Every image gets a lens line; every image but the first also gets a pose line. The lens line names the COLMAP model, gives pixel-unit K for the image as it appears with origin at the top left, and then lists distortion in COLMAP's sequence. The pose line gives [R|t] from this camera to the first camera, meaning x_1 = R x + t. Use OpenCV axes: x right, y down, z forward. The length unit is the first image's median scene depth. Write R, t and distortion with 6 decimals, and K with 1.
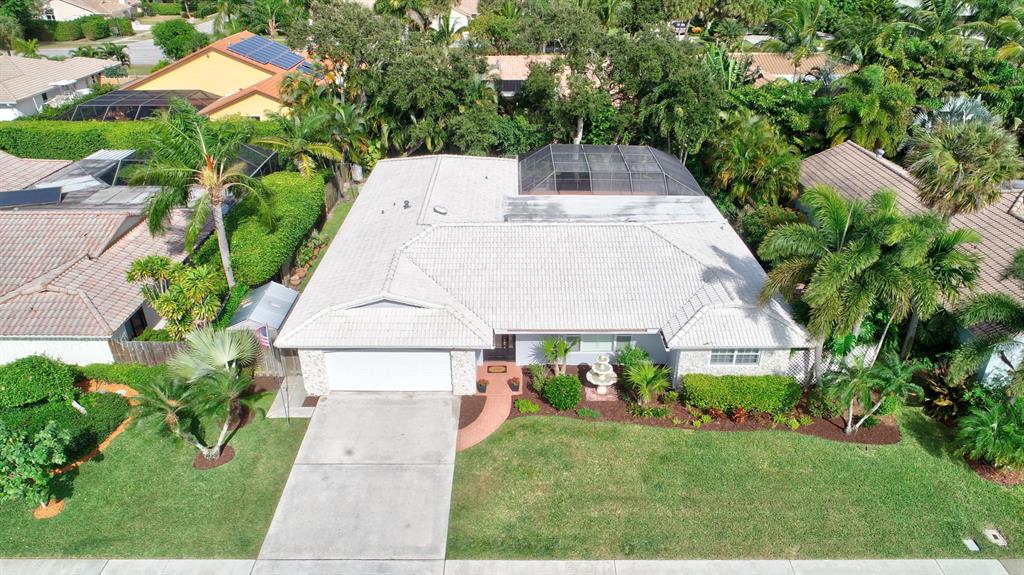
lens RADIAL K [[684.1, 0, 512.0], [0, 684.1, 287.5], [0, 0, 1]] dist [-0.000008, -0.001125]
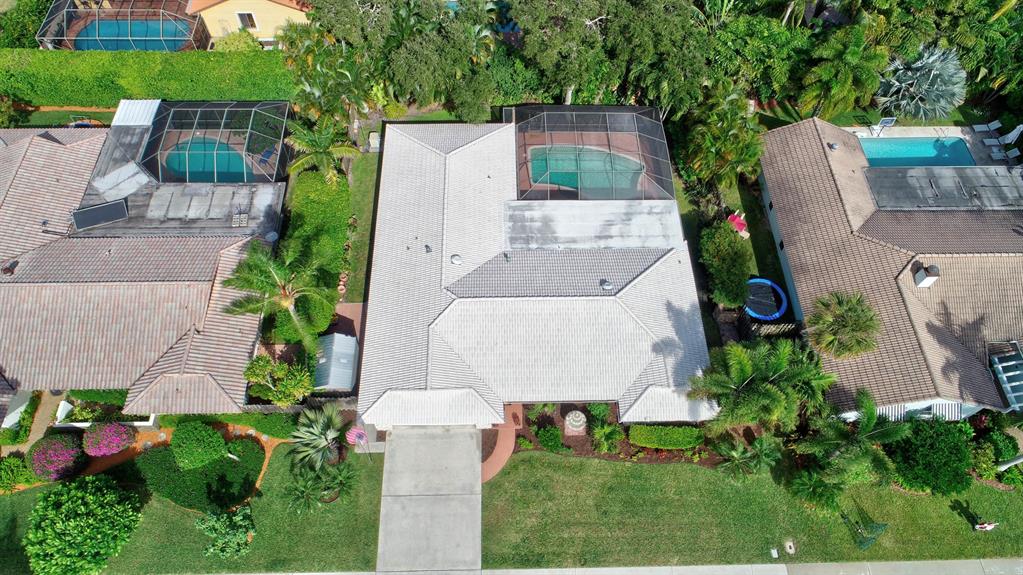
lens RADIAL K [[683.5, 0, 511.5], [0, 683.5, 287.5], [0, 0, 1]] dist [-0.000008, -0.001125]
pose [[0.999693, -0.007535, 0.023603, -0.046873], [-0.005732, 0.856457, 0.516187, -0.993418], [-0.024104, -0.516164, 0.856151, -0.134171]]
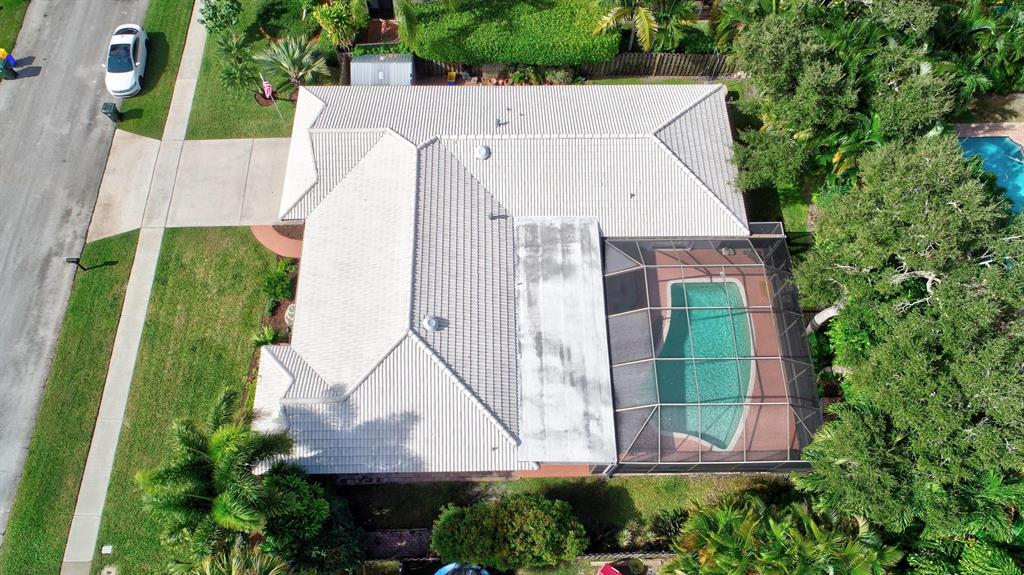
lens RADIAL K [[684.1, 0, 512.0], [0, 684.1, 287.5], [0, 0, 1]] dist [-0.000008, -0.001125]
pose [[0.014562, 0.912455, -0.408918, 0.670242], [-0.469120, 0.367392, 0.803088, -1.193291], [0.883015, 0.180137, 0.433400, 0.898969]]
